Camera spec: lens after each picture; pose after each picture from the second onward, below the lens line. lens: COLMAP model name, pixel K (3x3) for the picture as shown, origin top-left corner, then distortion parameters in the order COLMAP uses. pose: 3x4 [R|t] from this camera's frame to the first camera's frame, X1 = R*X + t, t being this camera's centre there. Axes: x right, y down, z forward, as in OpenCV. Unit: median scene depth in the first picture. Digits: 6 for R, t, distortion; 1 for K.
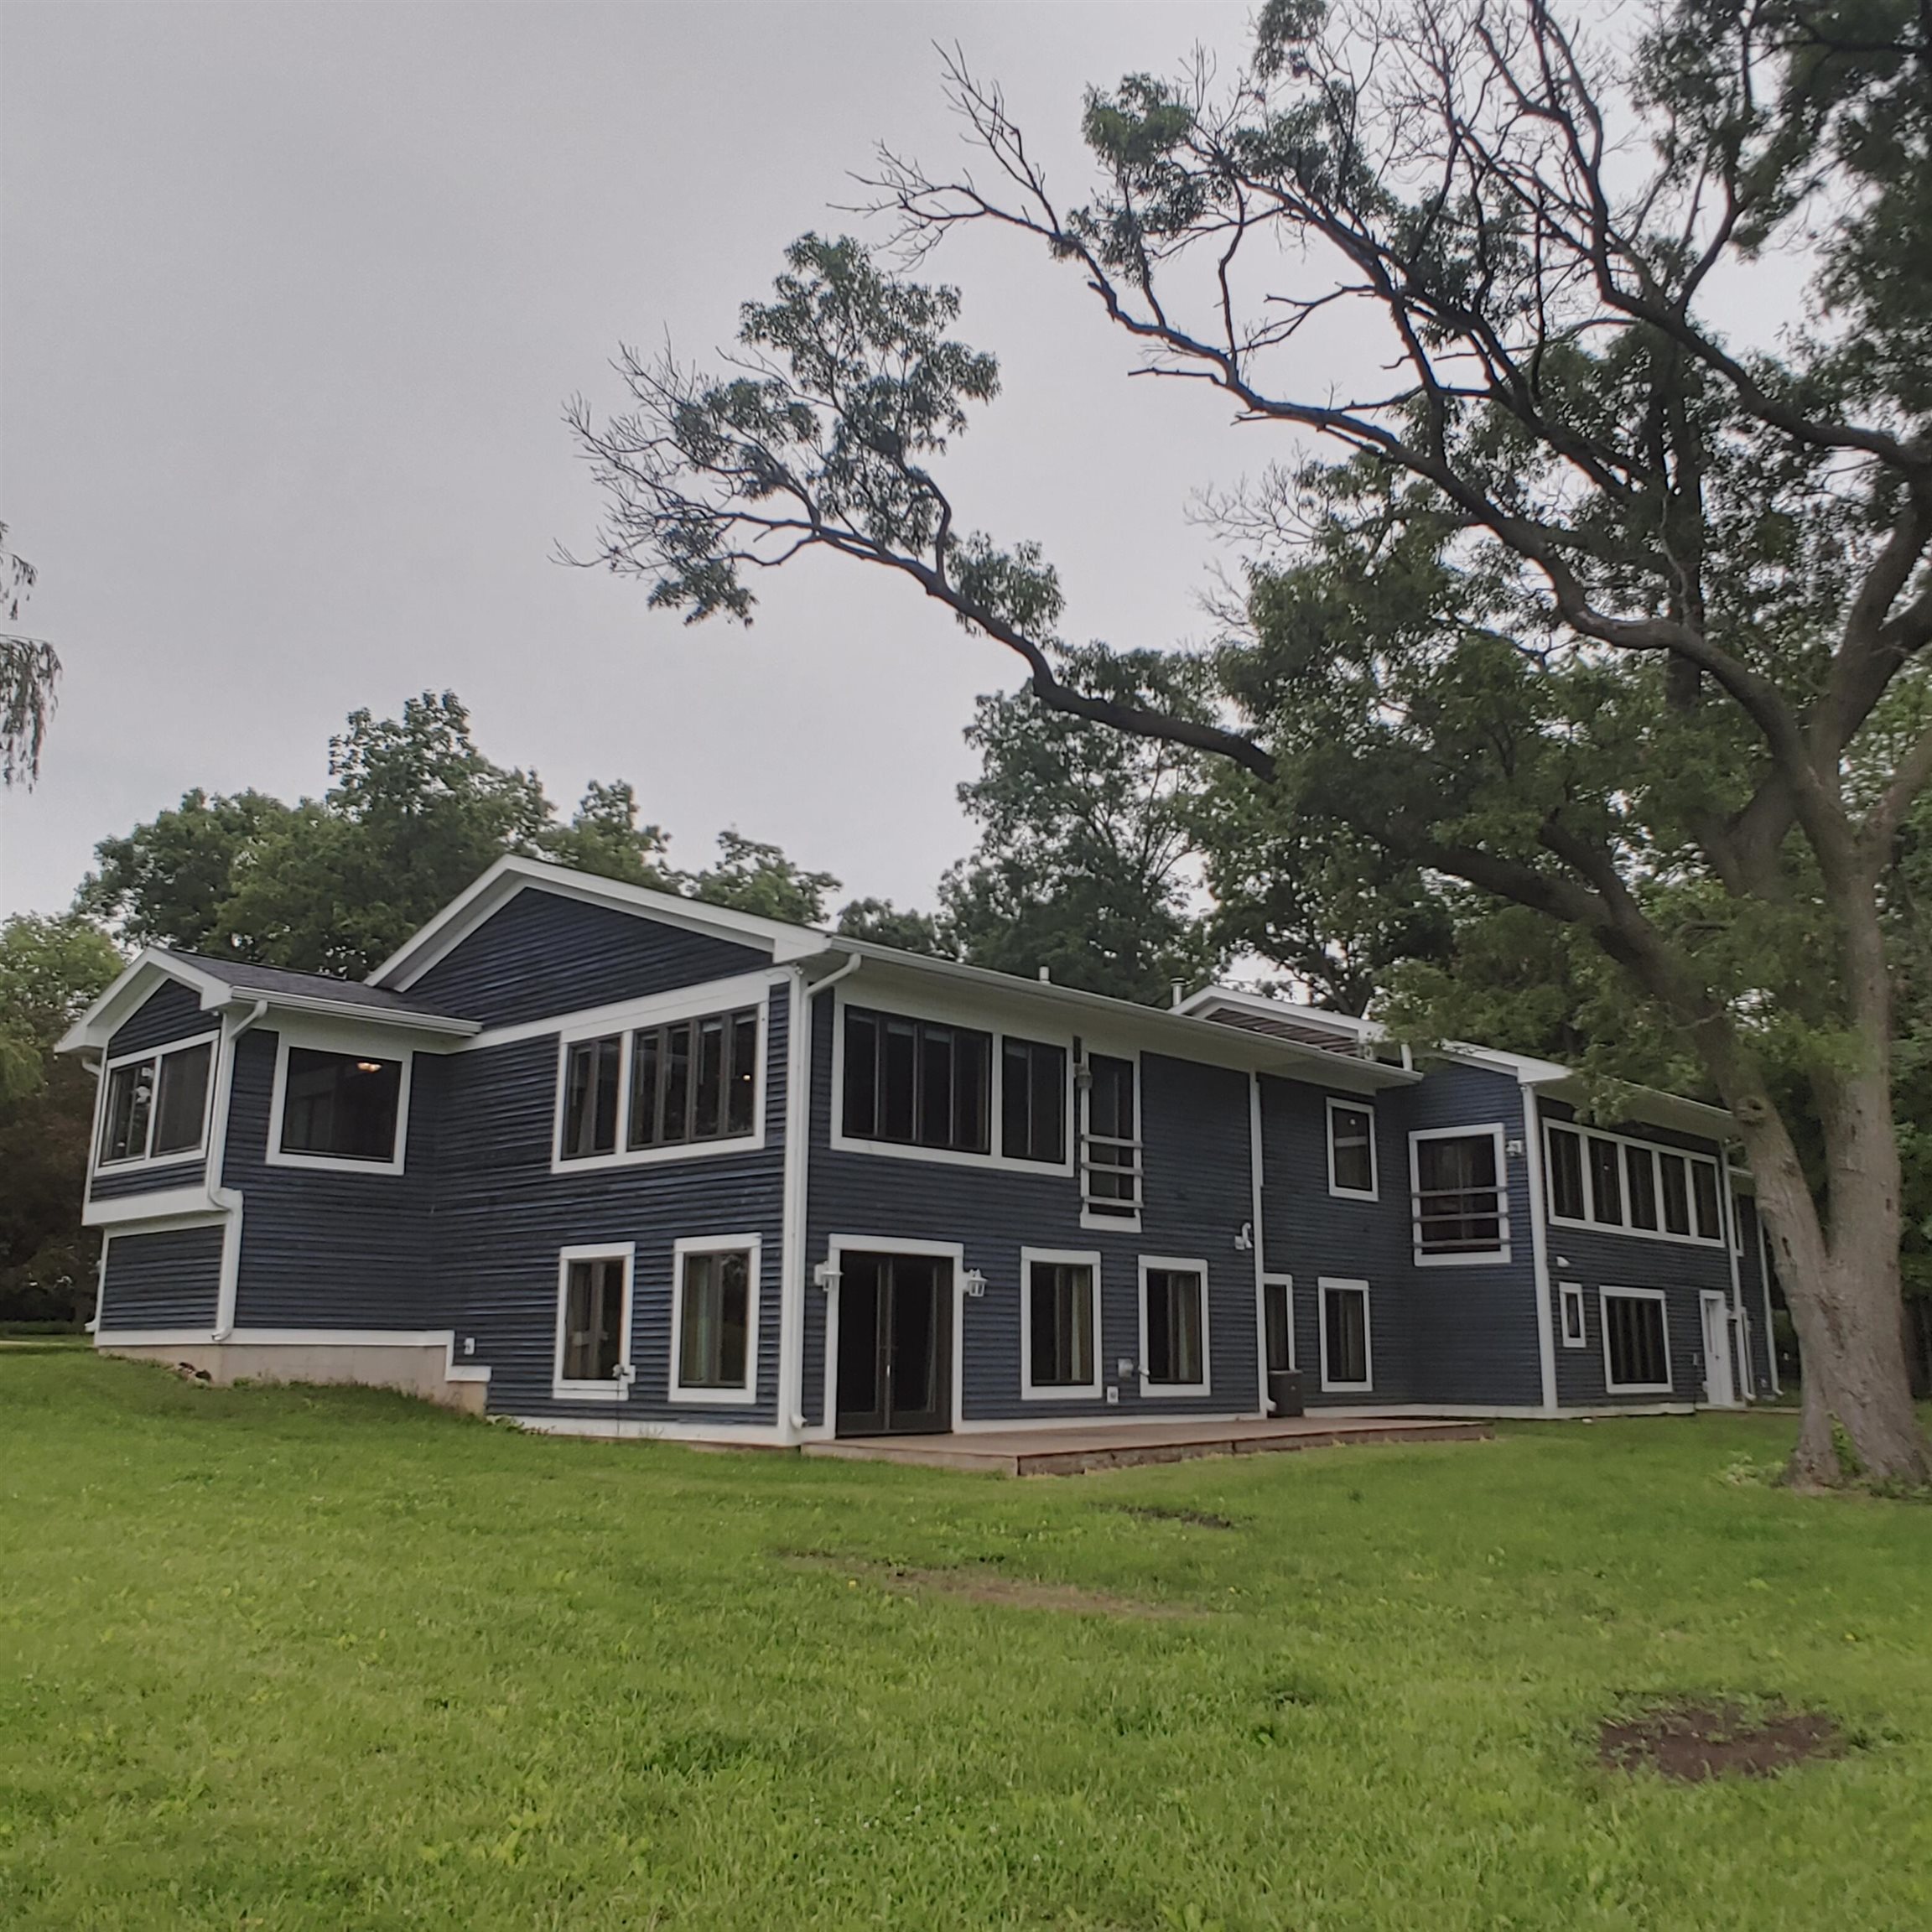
lens RADIAL K [[1754.2, 0, 969.0], [0, 1754.2, 967.0], [0, 0, 1]] dist [-0.017792, 0.000000]
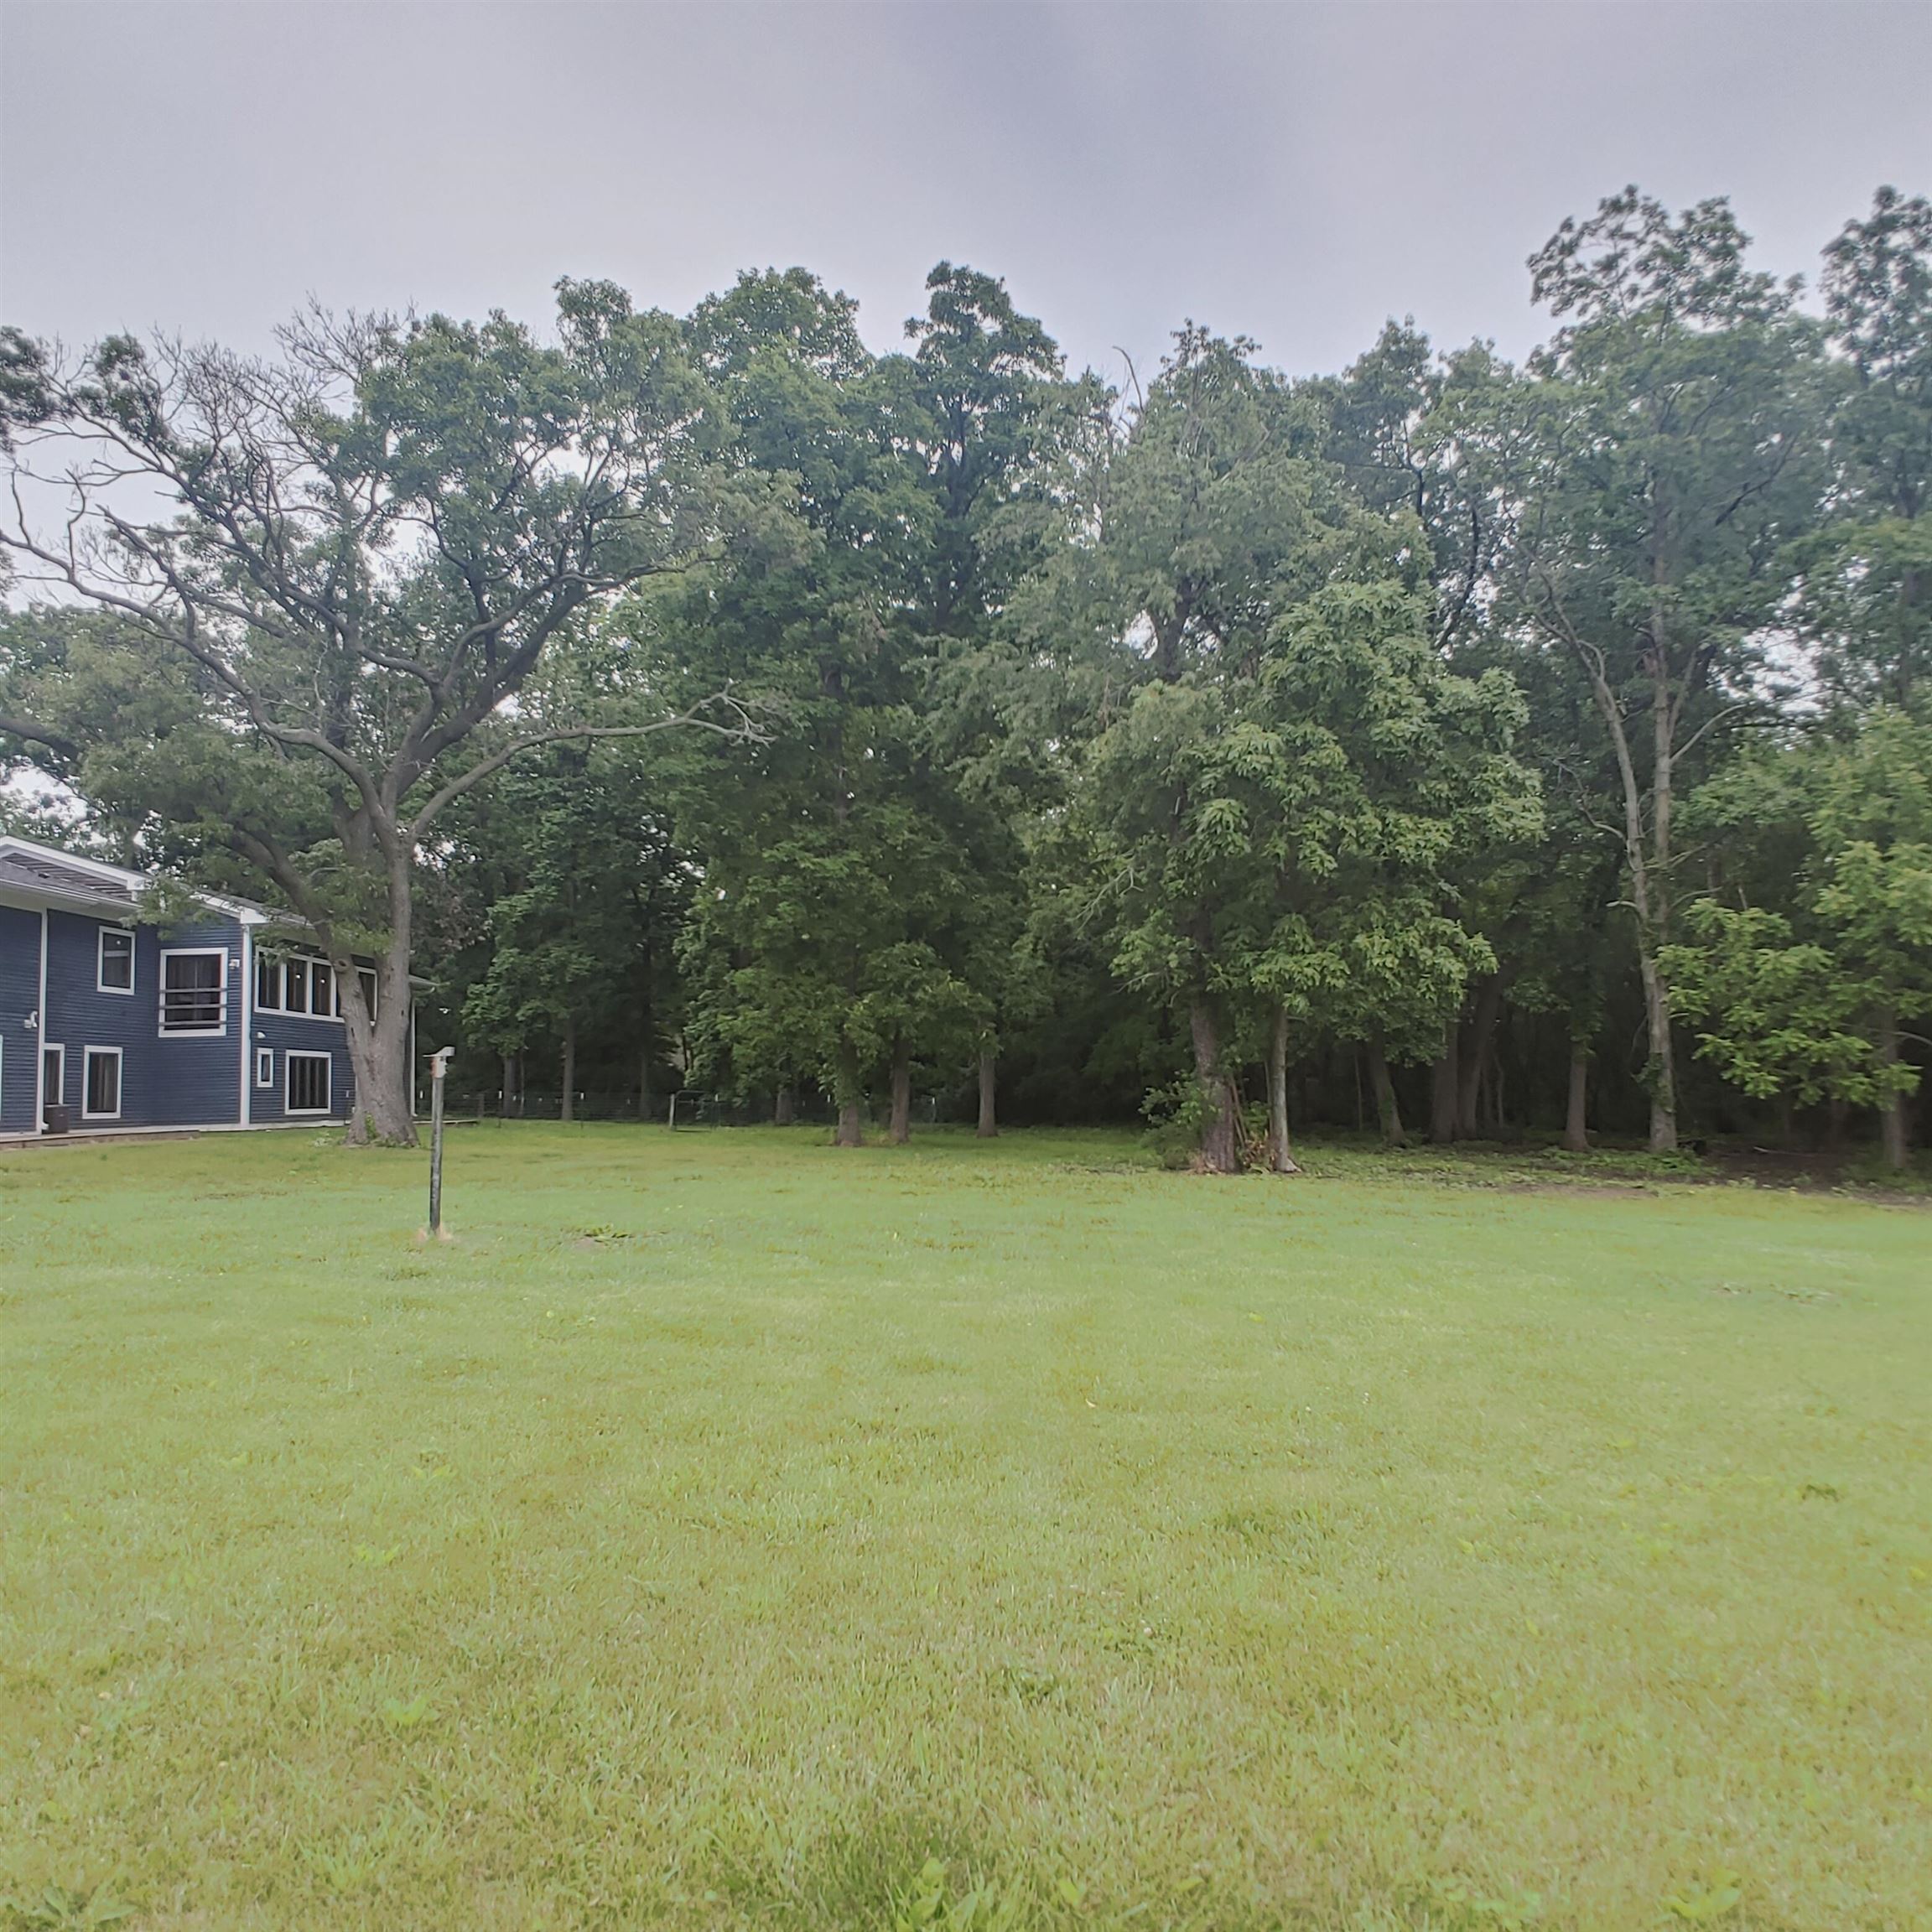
lens RADIAL K [[1446.7, 0, 970.6], [0, 1446.7, 966.1], [0, 0, 1]] dist [0.012437, 0.001414]
pose [[0.734590, 0.034065, 0.677656, -0.088591], [-0.118122, 0.989908, 0.078284, -0.076514], [-0.668150, -0.137553, 0.731201, -0.405633]]
